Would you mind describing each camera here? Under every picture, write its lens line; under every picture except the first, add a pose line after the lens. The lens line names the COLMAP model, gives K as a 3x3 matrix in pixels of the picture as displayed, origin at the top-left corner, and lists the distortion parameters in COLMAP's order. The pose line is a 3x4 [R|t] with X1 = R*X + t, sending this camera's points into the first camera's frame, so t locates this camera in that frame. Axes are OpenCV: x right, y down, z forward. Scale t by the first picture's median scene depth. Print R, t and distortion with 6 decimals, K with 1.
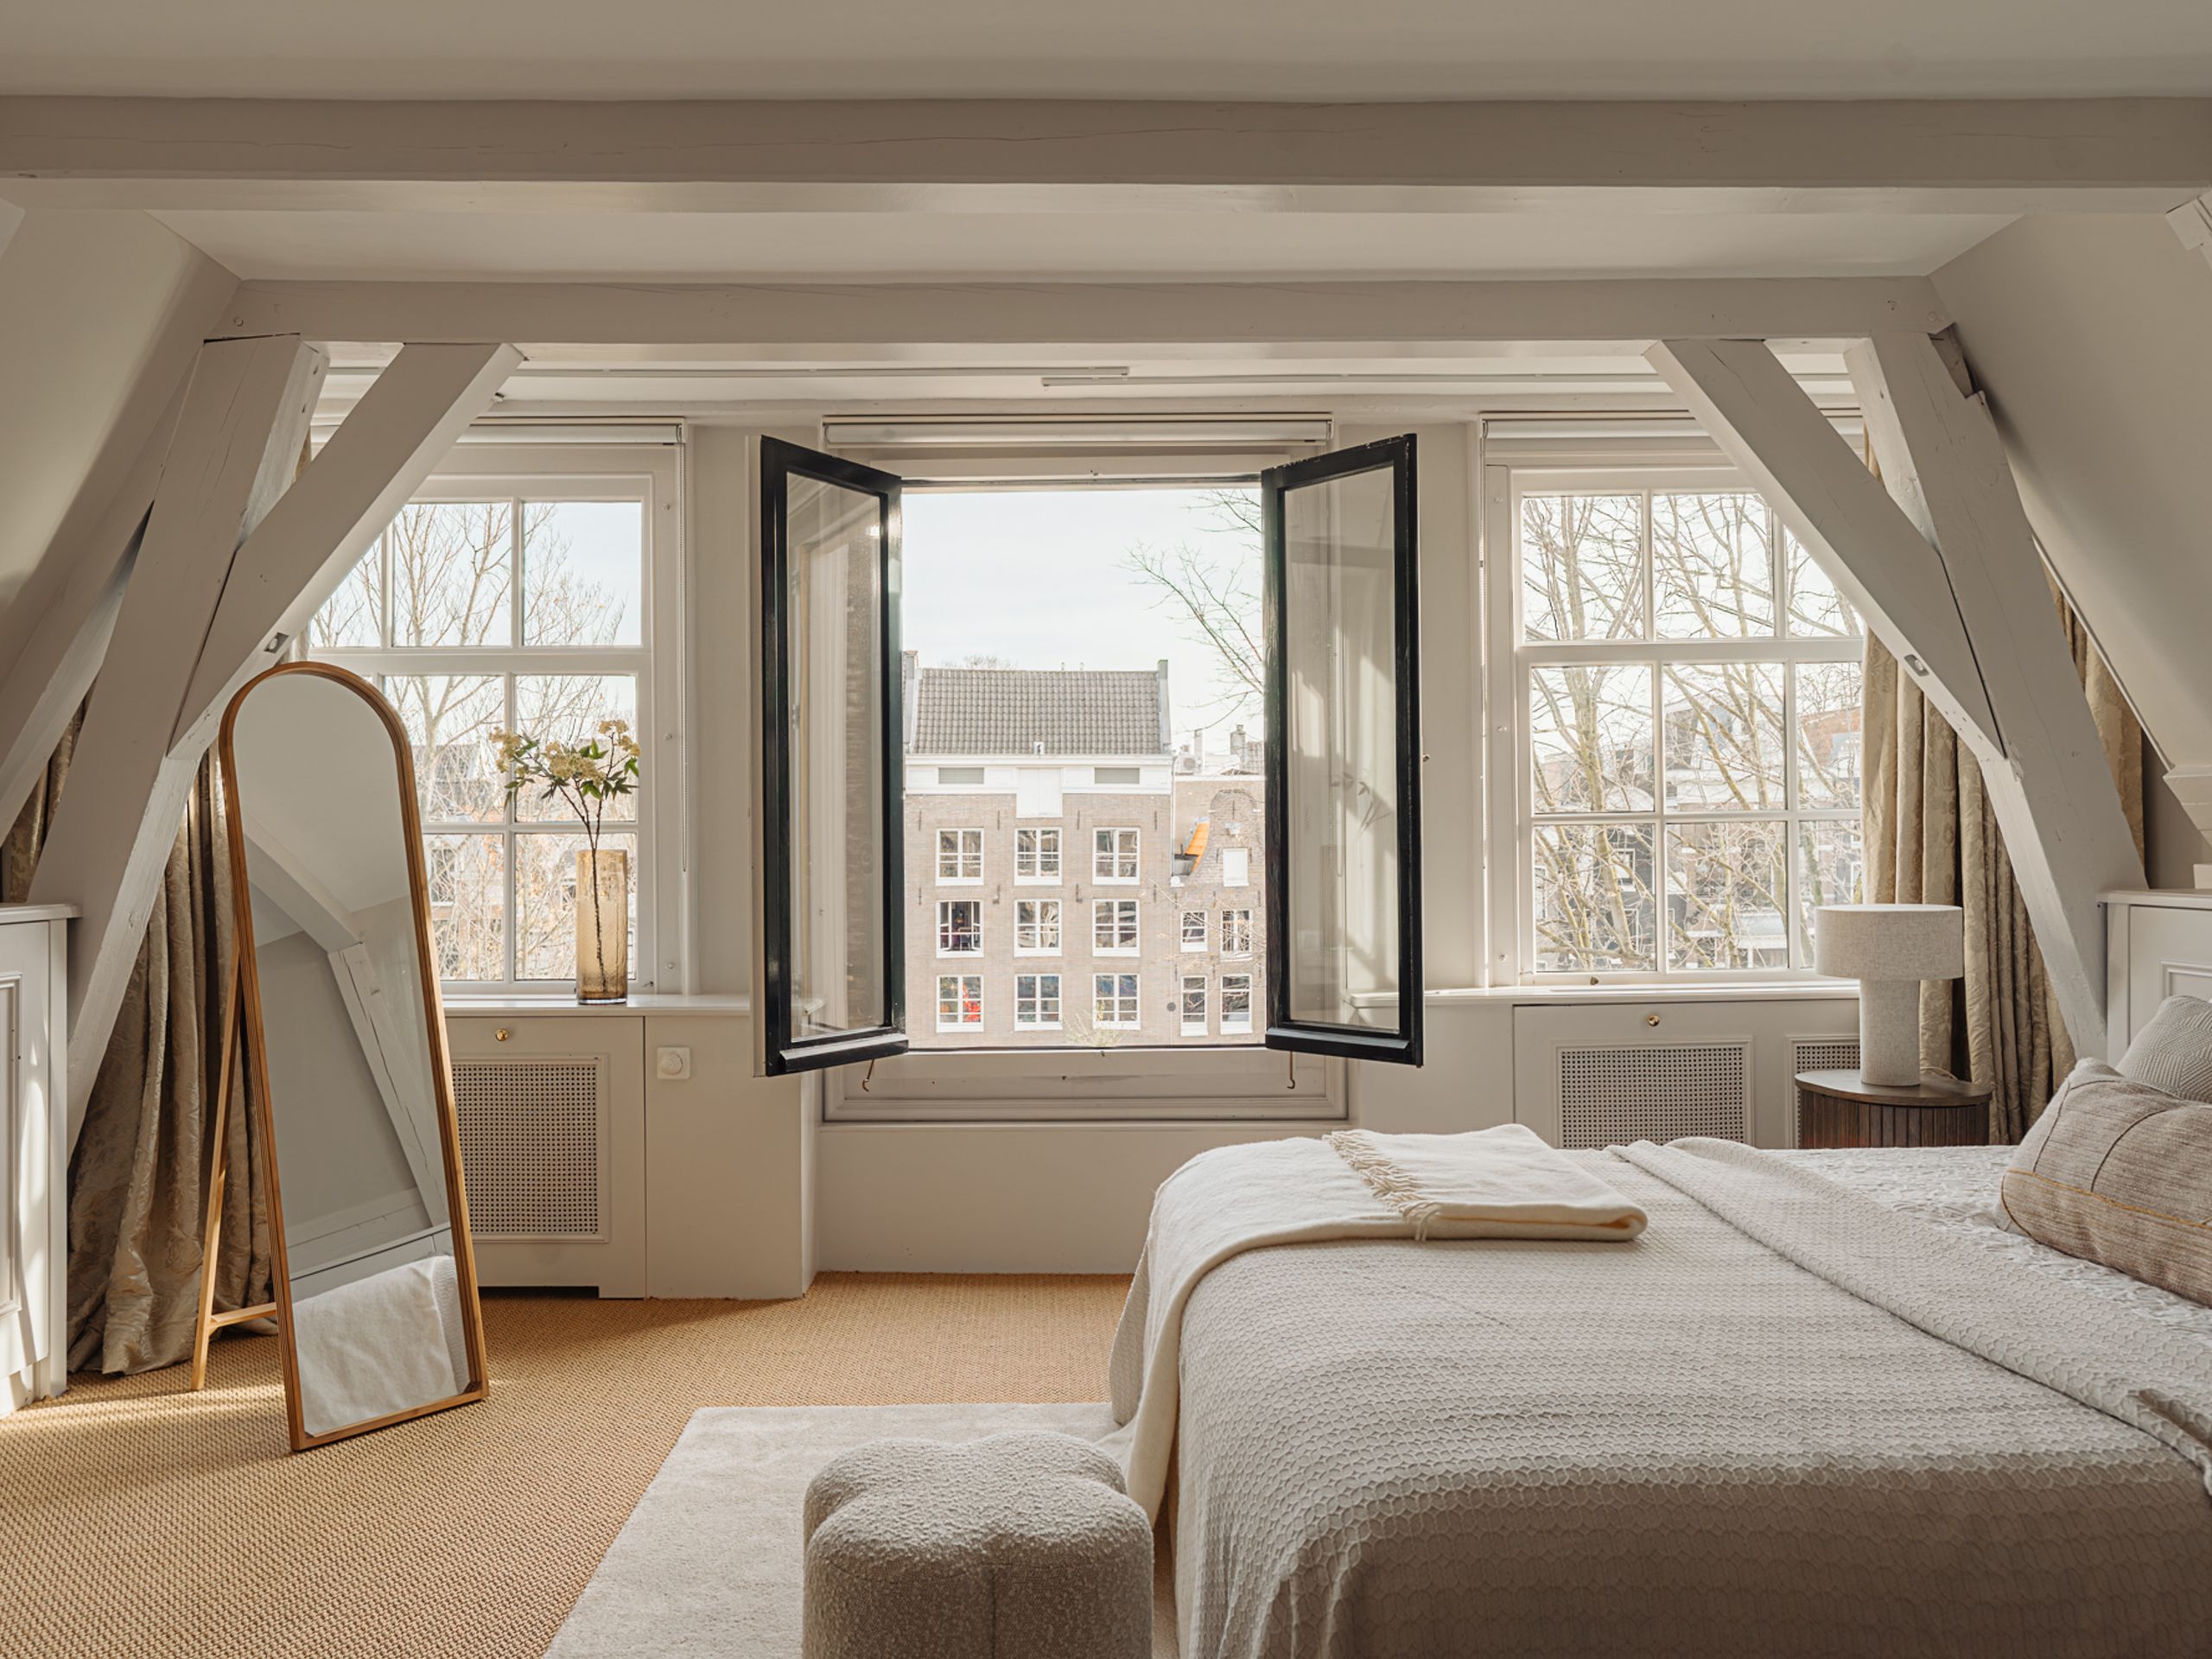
lens RADIAL K [[1663.7, 0, 1105.1], [0, 1663.7, 842.7], [0, 0, 1]] dist [0.000356, 0.004623]
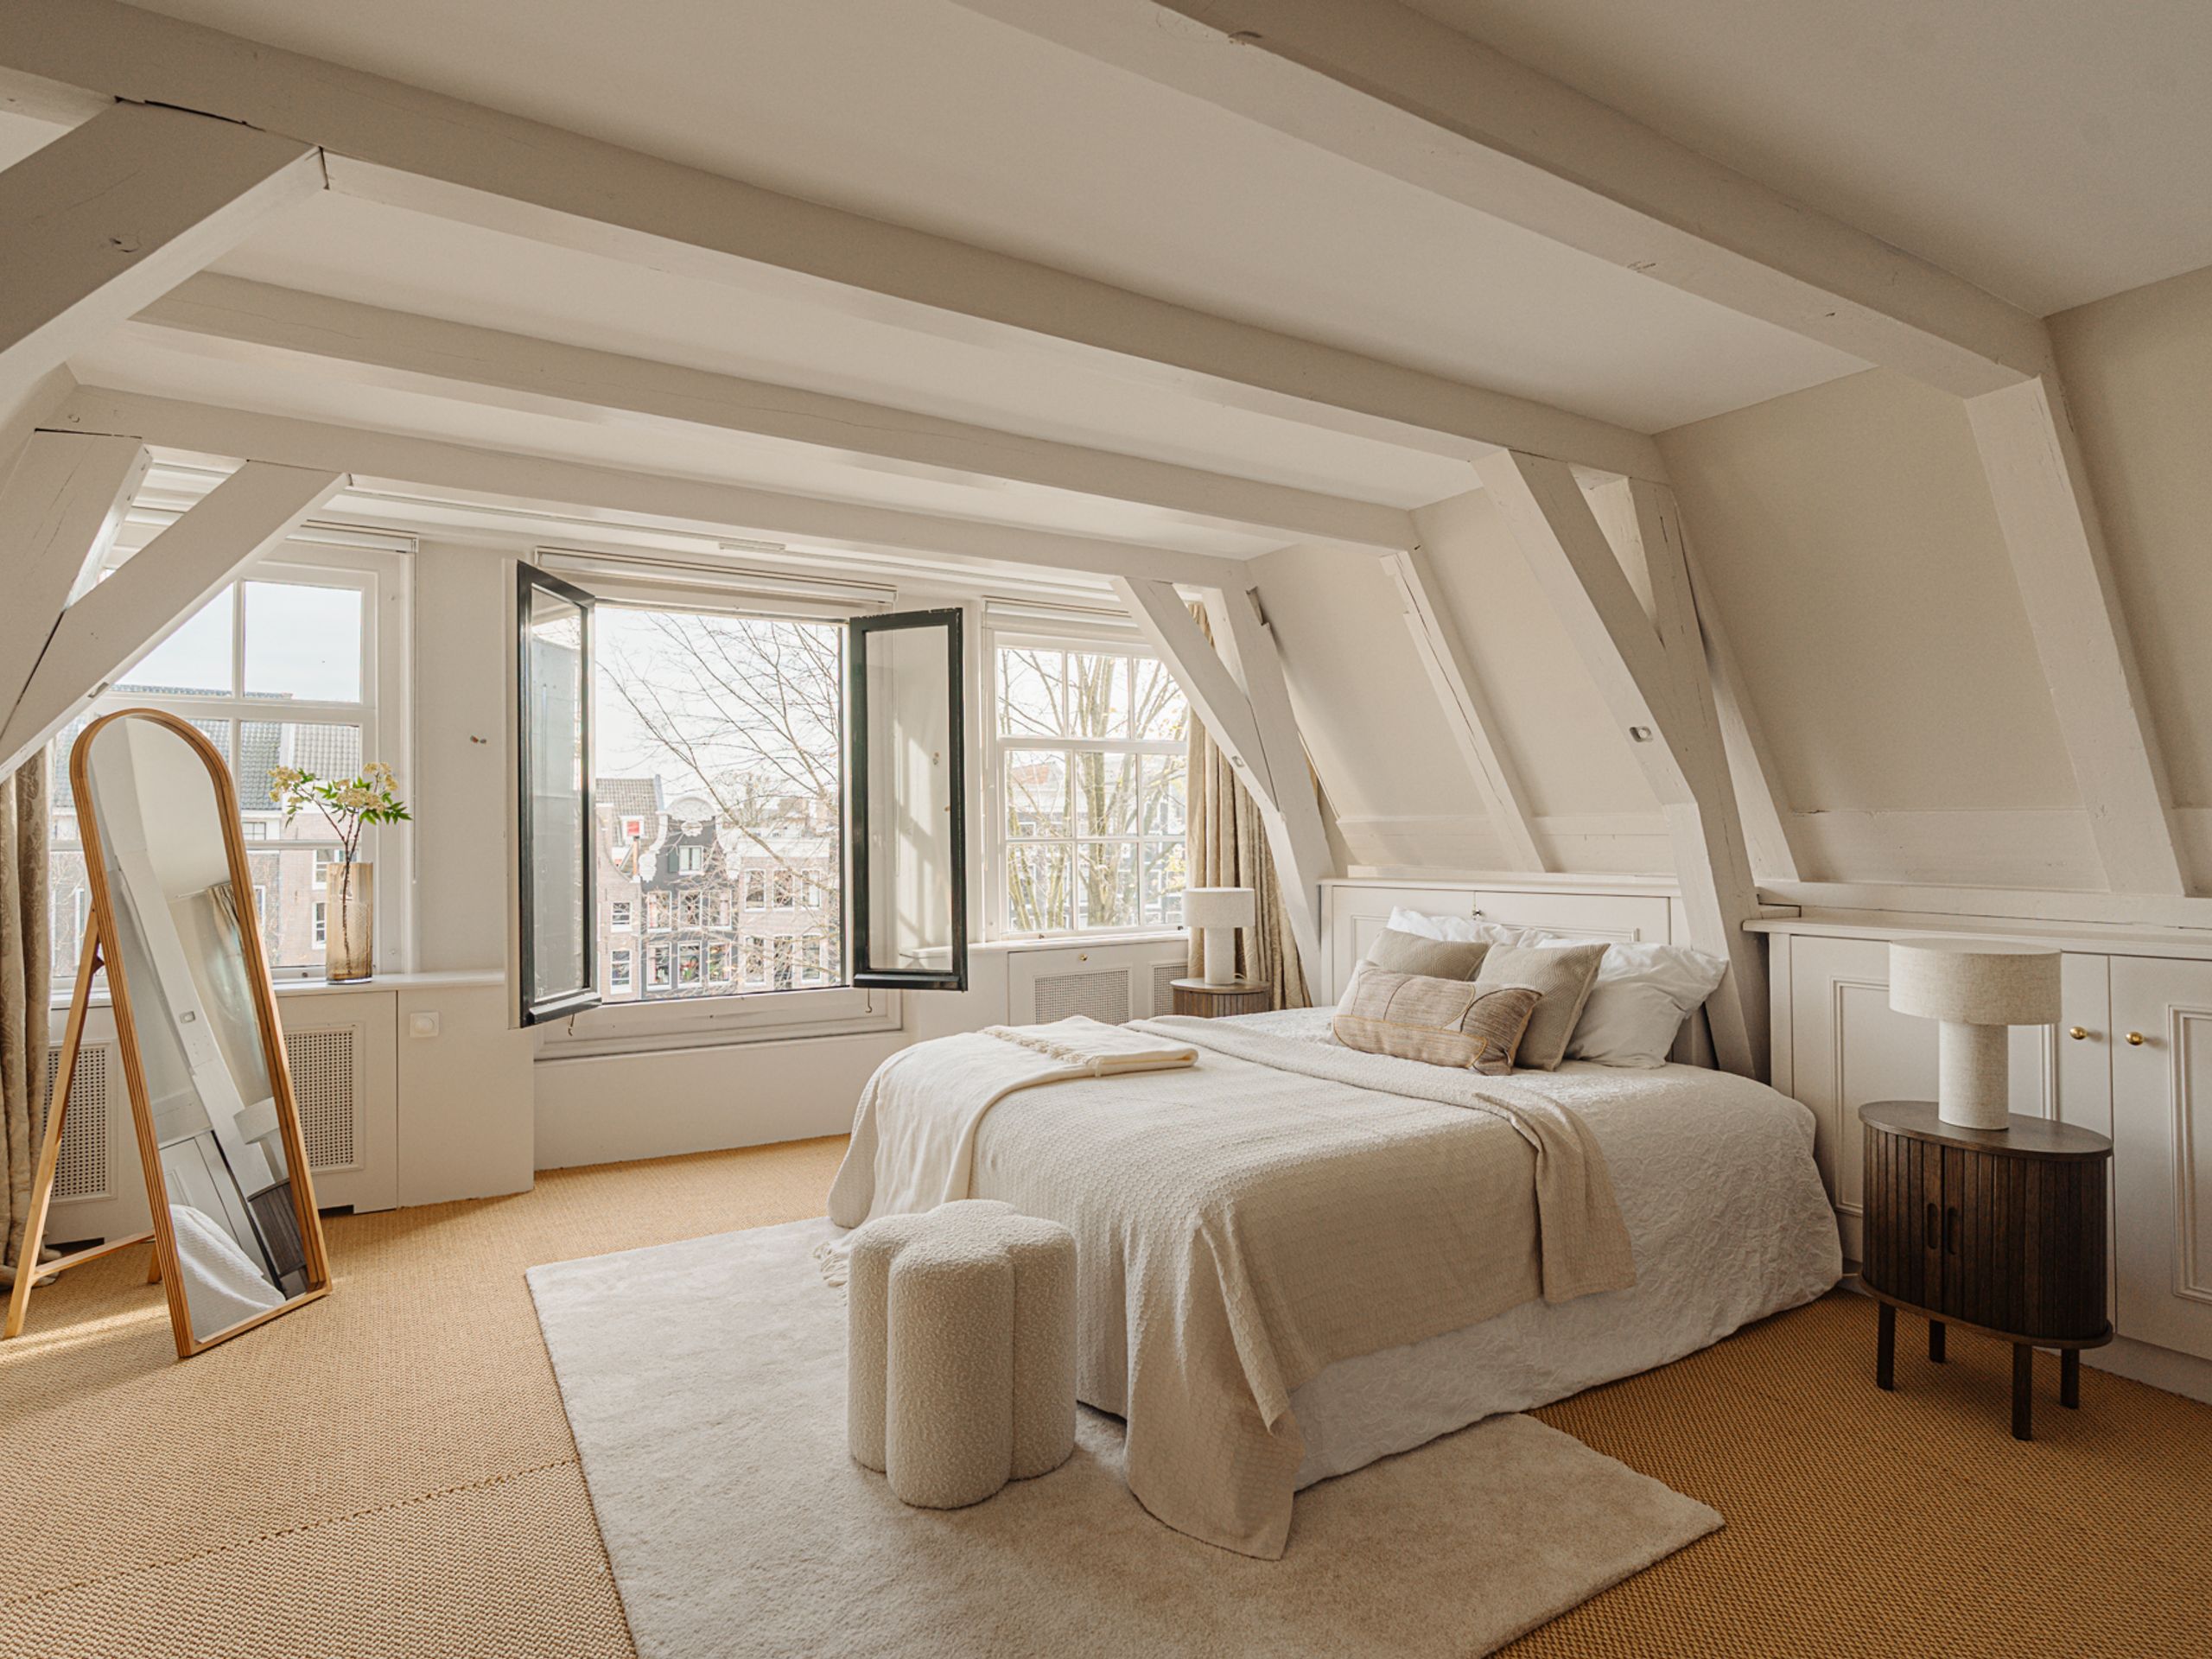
lens RADIAL K [[1143.6, 0, 1106.0], [0, 1143.6, 829.5], [0, 0, 1]] dist [-0.002955, 0.000356]
pose [[0.869728, 0.008198, 0.493463, -0.255872], [0.001716, 0.999806, -0.019634, -0.003195], [-0.493528, 0.017923, 0.869545, -0.055660]]
